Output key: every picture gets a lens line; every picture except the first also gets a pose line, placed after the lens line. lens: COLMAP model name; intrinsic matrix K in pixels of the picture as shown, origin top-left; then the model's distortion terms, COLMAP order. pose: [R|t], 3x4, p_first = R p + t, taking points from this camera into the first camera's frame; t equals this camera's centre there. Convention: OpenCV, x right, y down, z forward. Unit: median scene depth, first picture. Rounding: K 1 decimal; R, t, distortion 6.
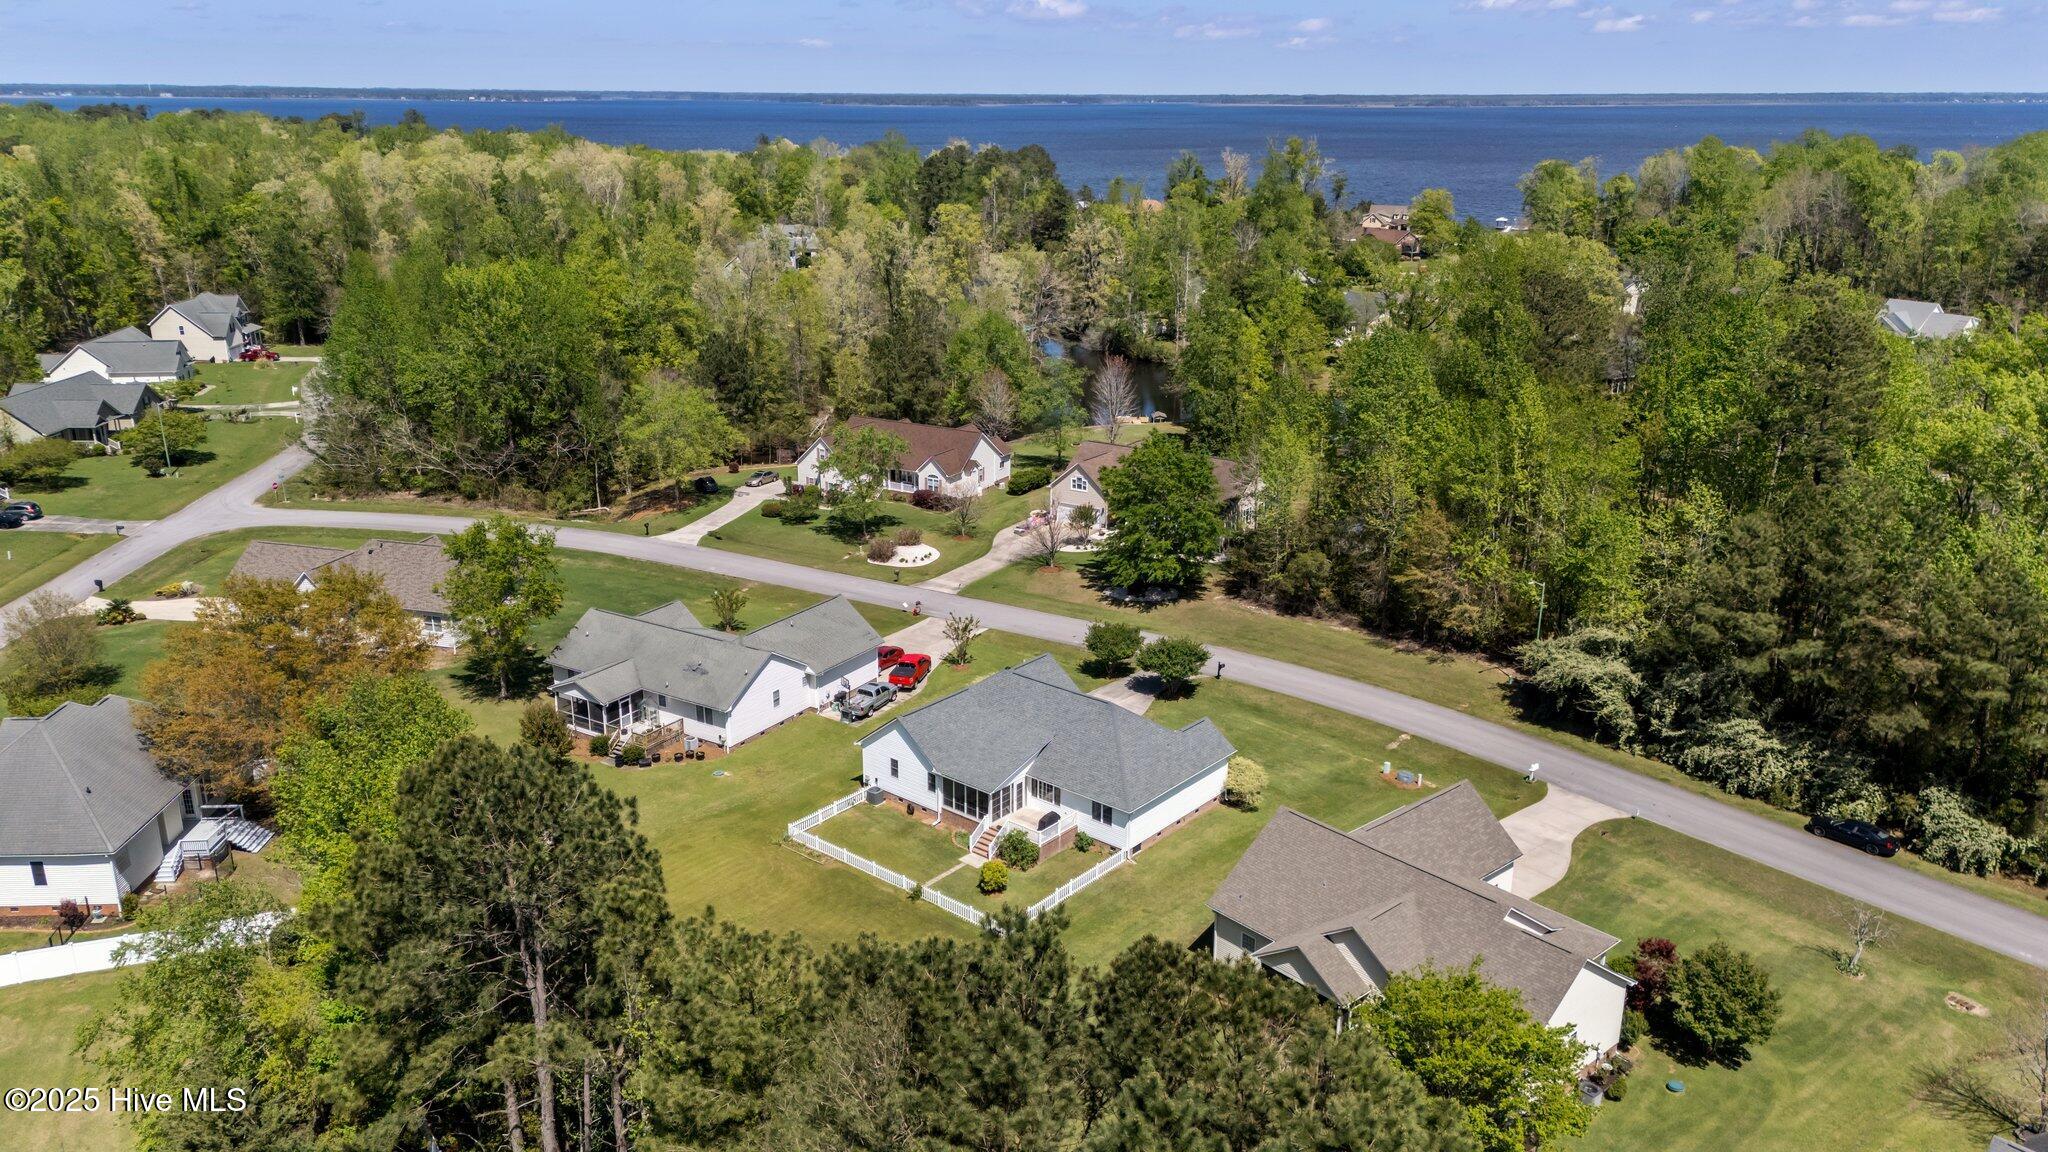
lens RADIAL K [[1497.8, 0, 1024.0], [0, 1497.8, 576.0], [0, 0, 1]] dist [0.105401, -0.115121]
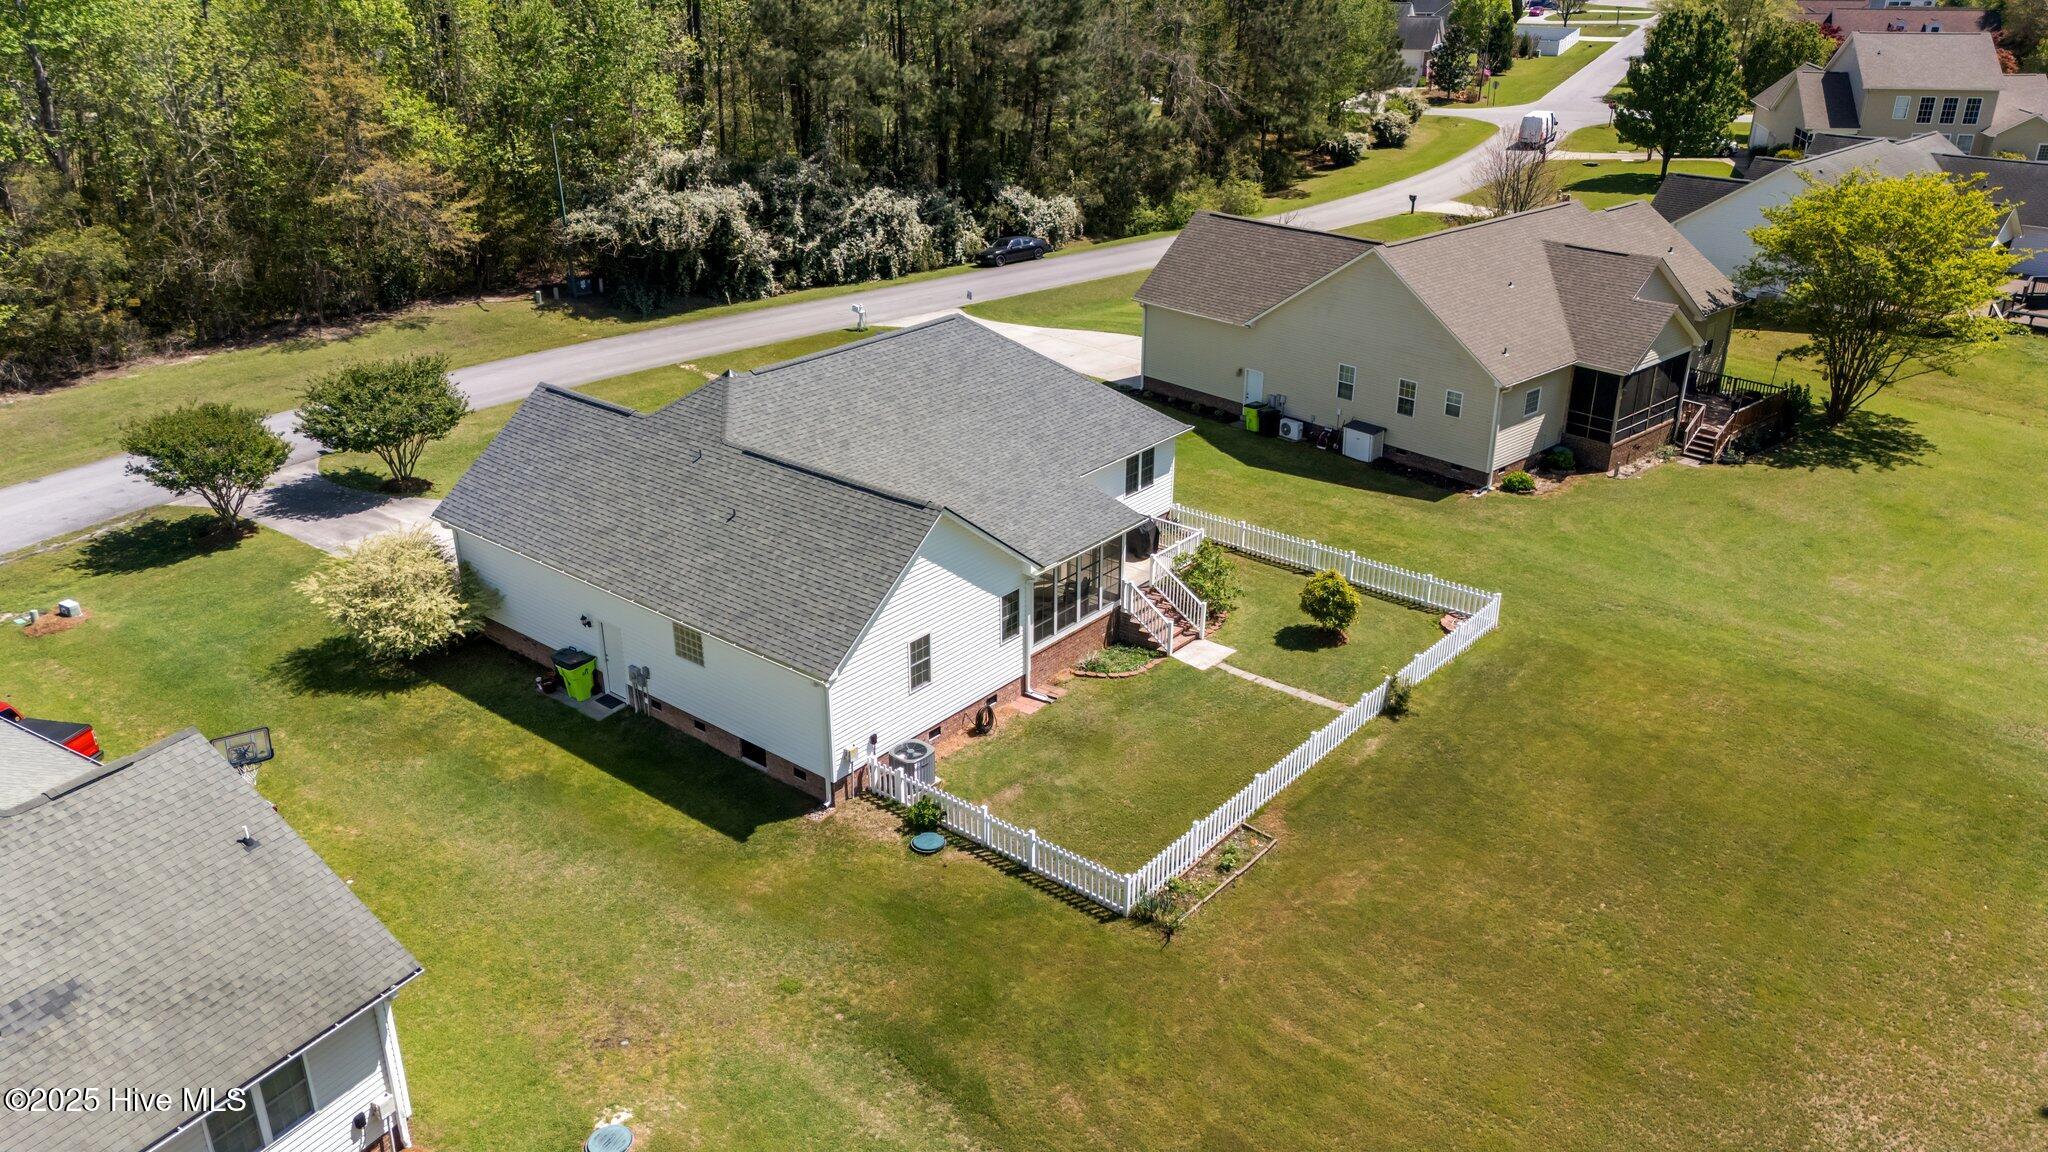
lens RADIAL K [[1505.7, 0, 1024.0], [0, 1505.7, 576.0], [0, 0, 1]] dist [0.090134, -0.108949]
pose [[-0.013145, -0.406379, 0.913610, -0.371432], [0.308160, 0.867570, 0.390333, -0.021762], [-0.951244, 0.286669, 0.113826, 0.841953]]
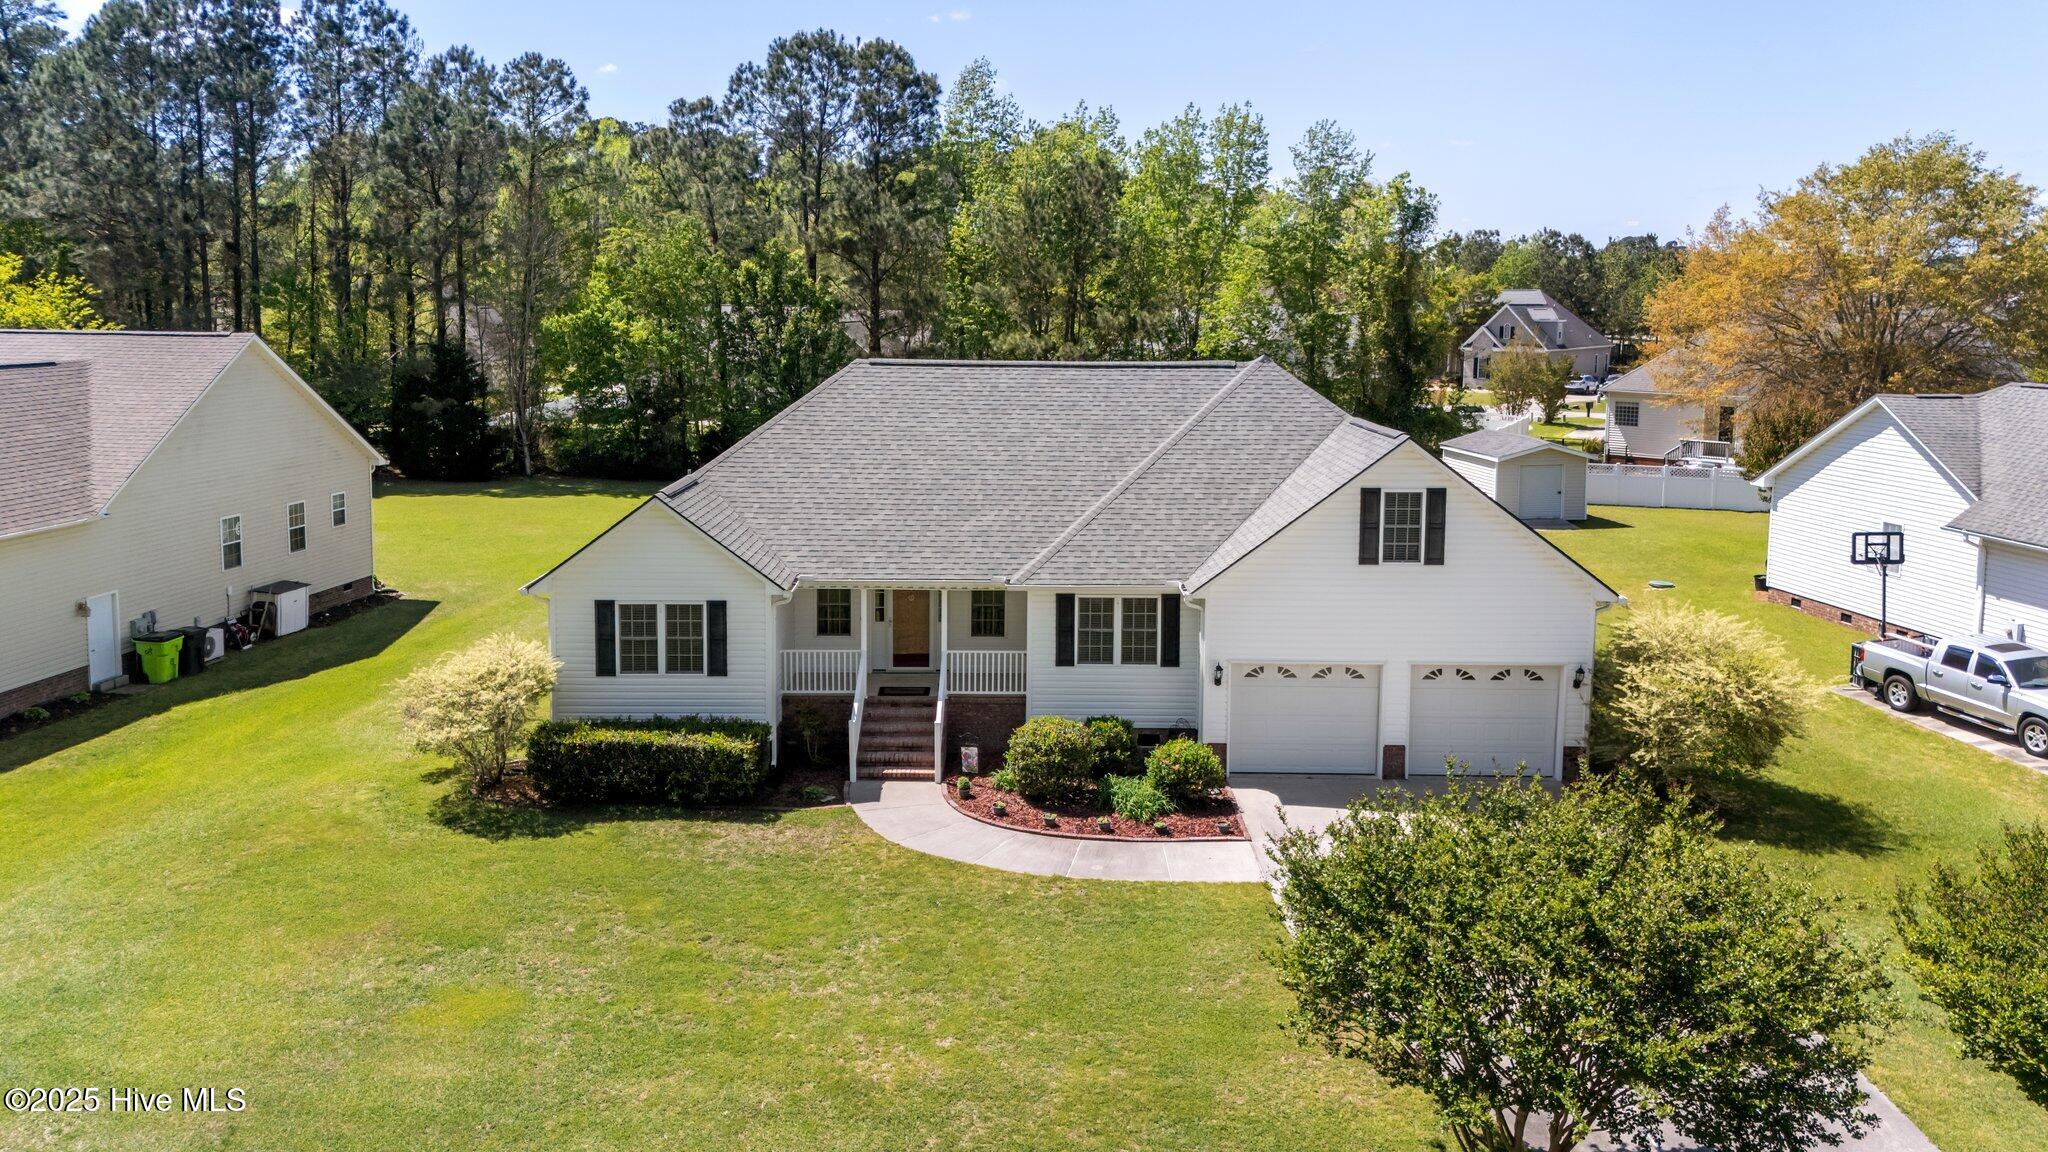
lens RADIAL K [[1527.1, 0, 1023.1], [0, 1527.1, 499.1], [0, 0, 1]] dist [0.052344, -0.003165]
pose [[-0.757681, 0.075862, -0.648201, 0.229602], [-0.211315, 0.911196, 0.353648, -0.015339], [0.617467, 0.404927, -0.674365, 1.128693]]
